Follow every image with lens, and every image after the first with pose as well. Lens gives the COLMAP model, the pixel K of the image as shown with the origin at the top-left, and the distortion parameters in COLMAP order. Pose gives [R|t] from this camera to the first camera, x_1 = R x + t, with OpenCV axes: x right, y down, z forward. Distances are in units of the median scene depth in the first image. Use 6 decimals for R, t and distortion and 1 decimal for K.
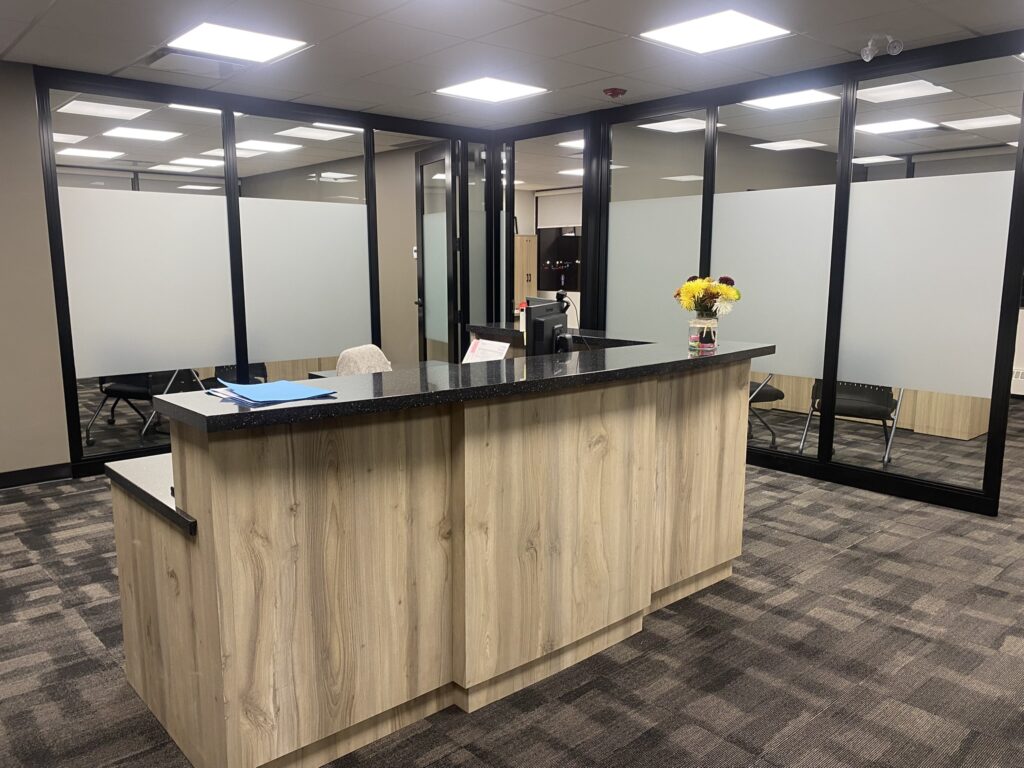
lens RADIAL K [[780.6, 0, 514.5], [0, 780.6, 388.1], [0, 0, 1]] dist [0.043091, -0.043033]
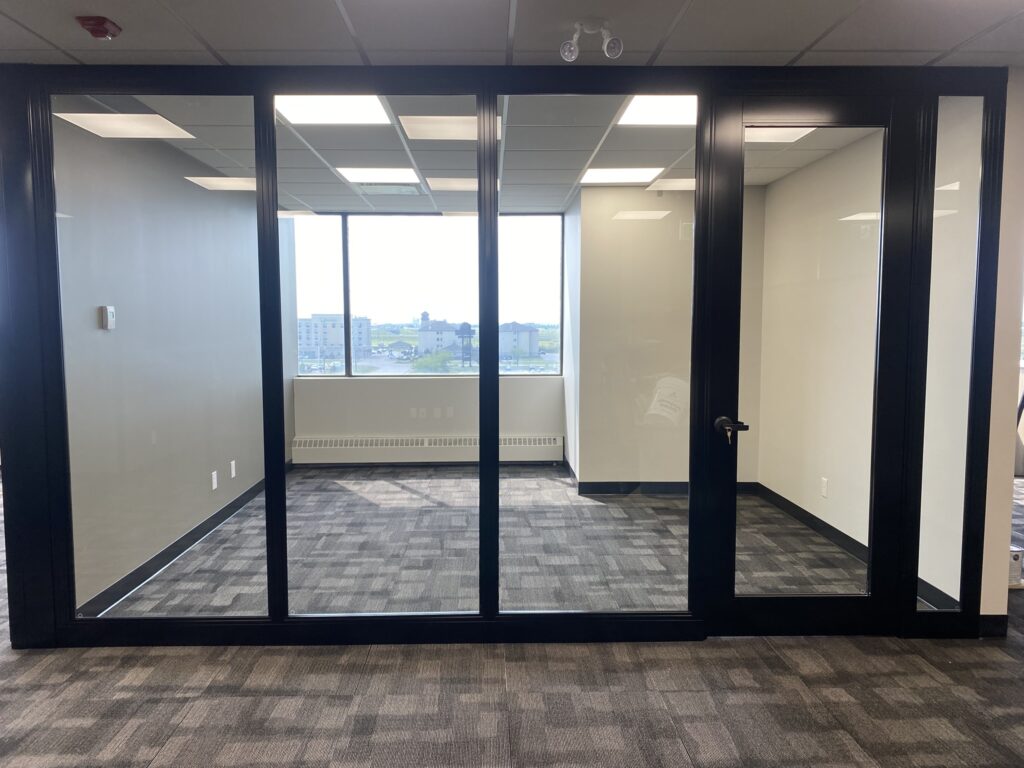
lens RADIAL K [[776.8, 0, 518.8], [0, 776.8, 388.1], [0, 0, 1]] dist [-0.027435, -0.008568]
pose [[0.647939, -0.060922, 0.759252, -0.119669], [0.118950, 0.992660, -0.021860, -0.104255], [-0.752347, 0.104477, 0.650429, 0.570588]]
